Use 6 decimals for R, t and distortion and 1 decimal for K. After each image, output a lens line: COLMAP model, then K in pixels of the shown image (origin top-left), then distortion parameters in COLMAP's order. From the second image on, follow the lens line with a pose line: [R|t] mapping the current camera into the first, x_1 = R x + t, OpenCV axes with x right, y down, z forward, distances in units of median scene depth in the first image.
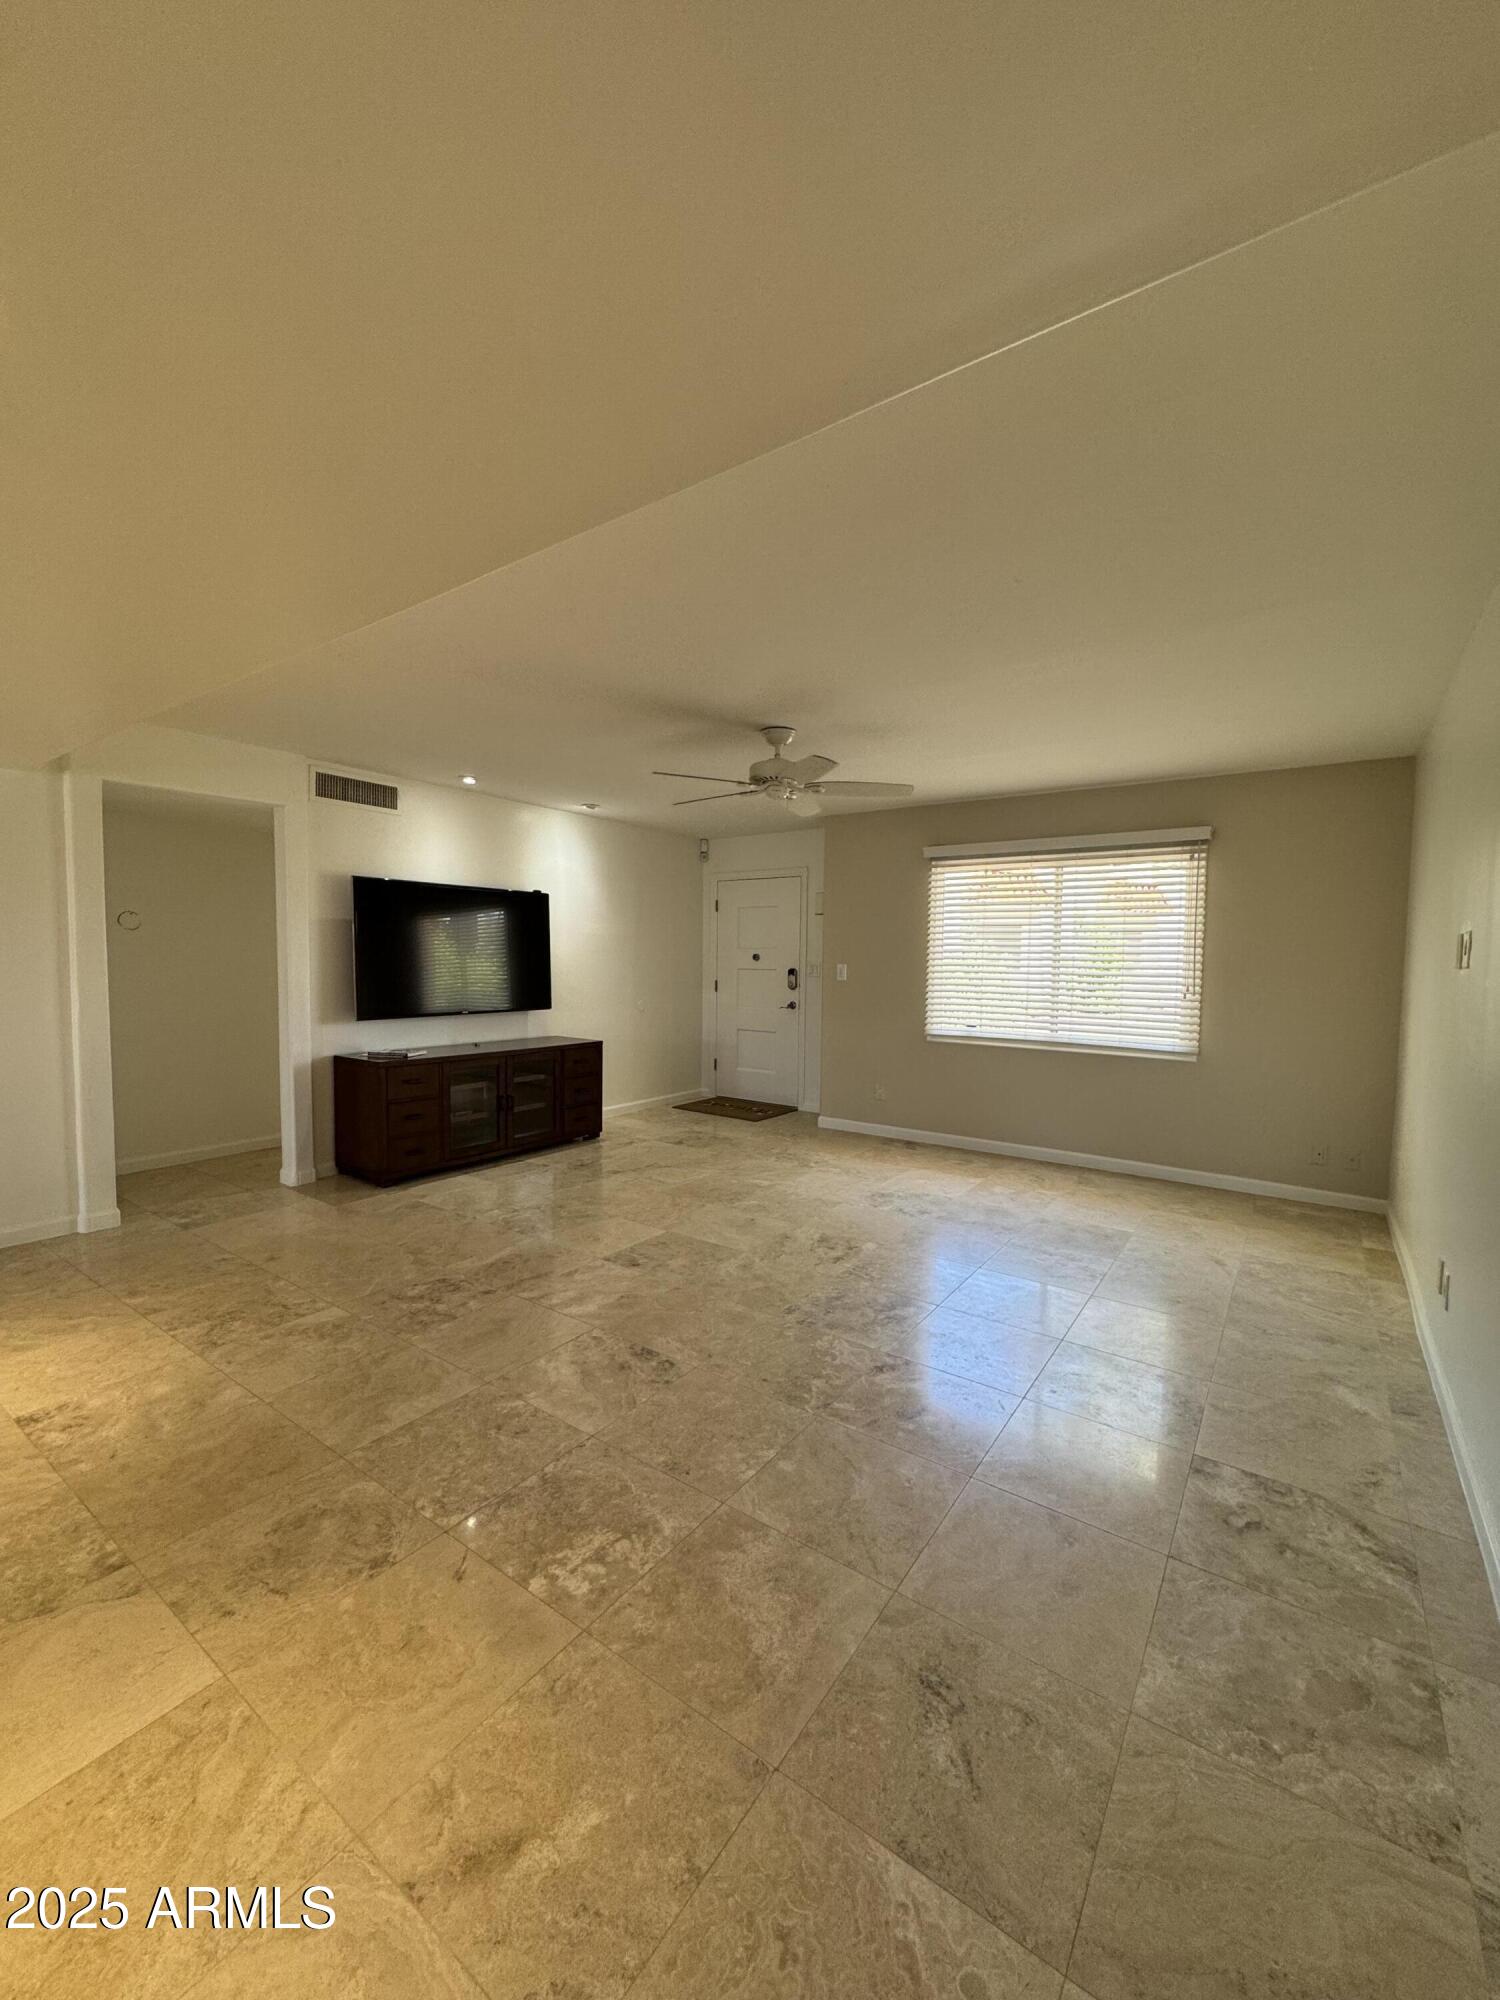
lens RADIAL K [[801.2, 0, 750.0], [0, 801.2, 1000.0], [0, 0, 1]] dist [0.000211, 0.000105]
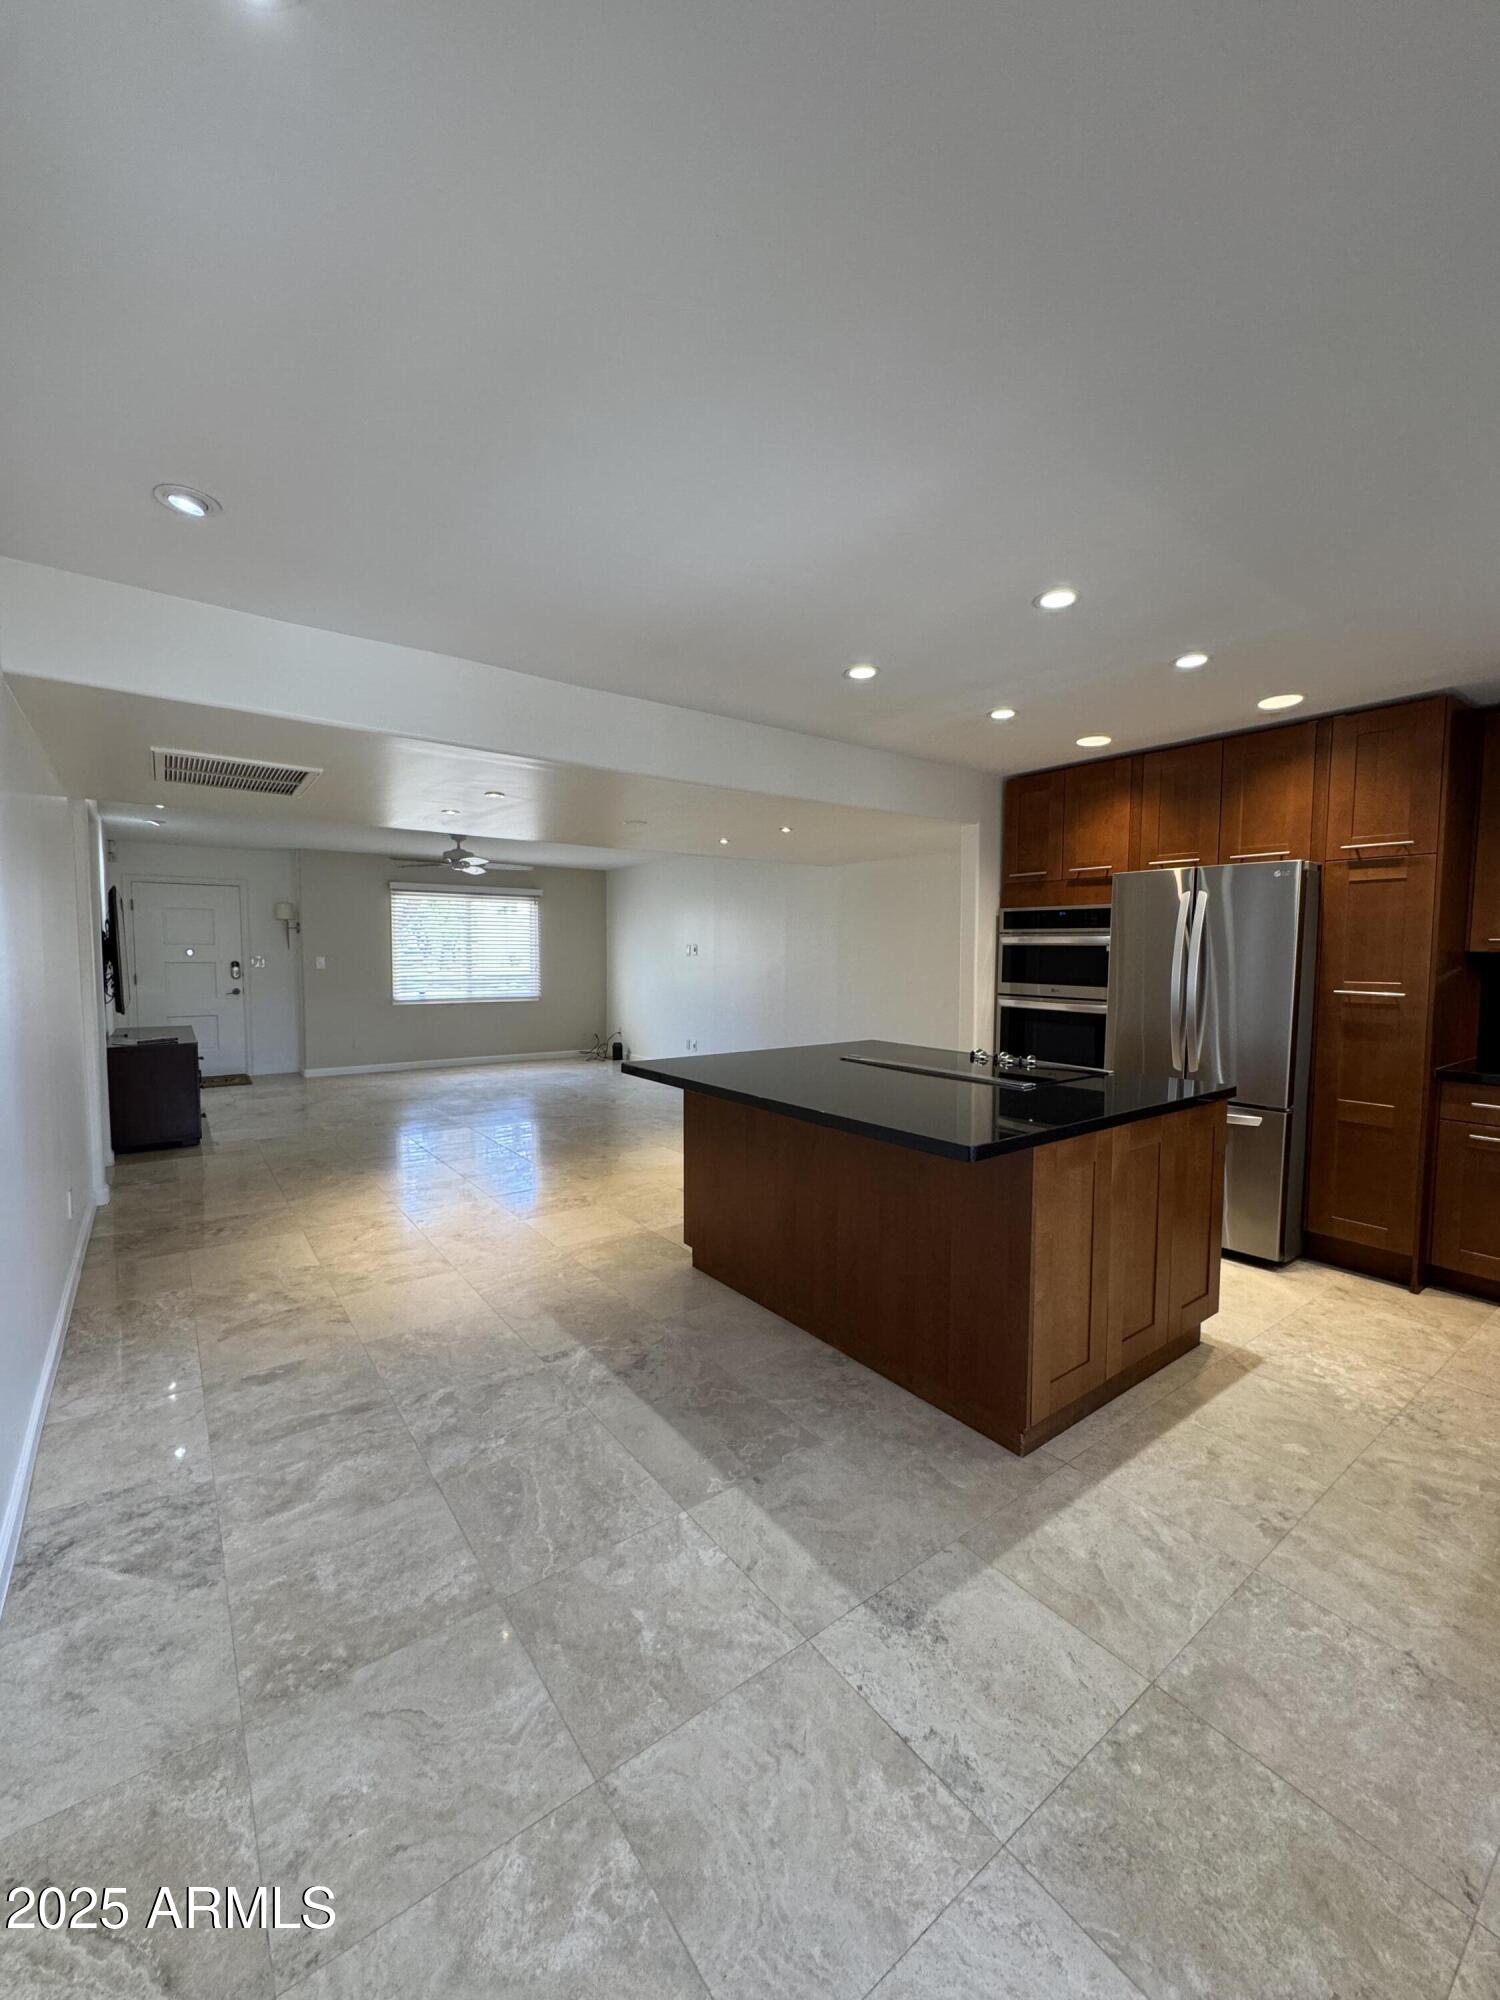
lens RADIAL K [[801.2, 0, 750.0], [0, 801.2, 1000.0], [0, 0, 1]] dist [0.000211, 0.000105]
pose [[0.311113, -0.068341, 0.947913, -1.136171], [0.049008, 0.997238, 0.055812, -0.013078], [-0.949109, 0.029092, 0.313603, -0.169397]]
